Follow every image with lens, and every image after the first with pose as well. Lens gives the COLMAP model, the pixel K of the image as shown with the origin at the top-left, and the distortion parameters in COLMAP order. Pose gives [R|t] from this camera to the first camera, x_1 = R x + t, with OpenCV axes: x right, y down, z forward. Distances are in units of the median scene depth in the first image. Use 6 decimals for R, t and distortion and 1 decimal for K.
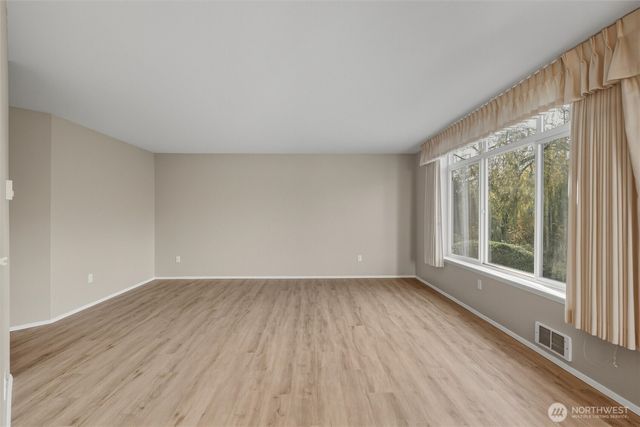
lens RADIAL K [[294.5, 0, 318.6], [0, 294.5, 209.3], [0, 0, 1]] dist [0.009590, -0.000309]
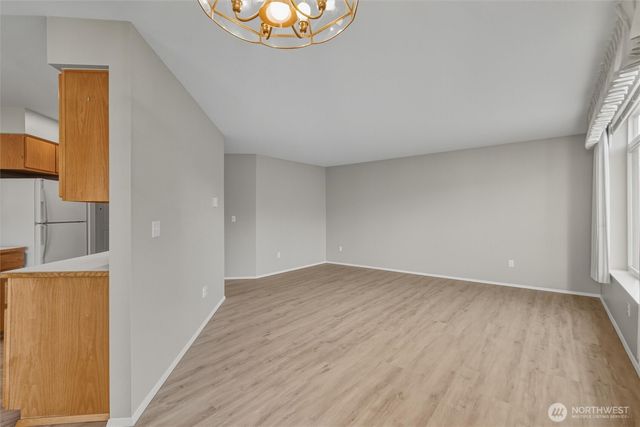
lens RADIAL K [[294.5, 0, 317.1], [0, 294.5, 216.2], [0, 0, 1]] dist [0.009590, -0.000309]
pose [[0.766279, 0.003585, -0.642498, 0.452909], [0.016377, 0.999551, 0.025110, -0.008663], [0.642299, -0.029763, 0.765876, -0.057048]]
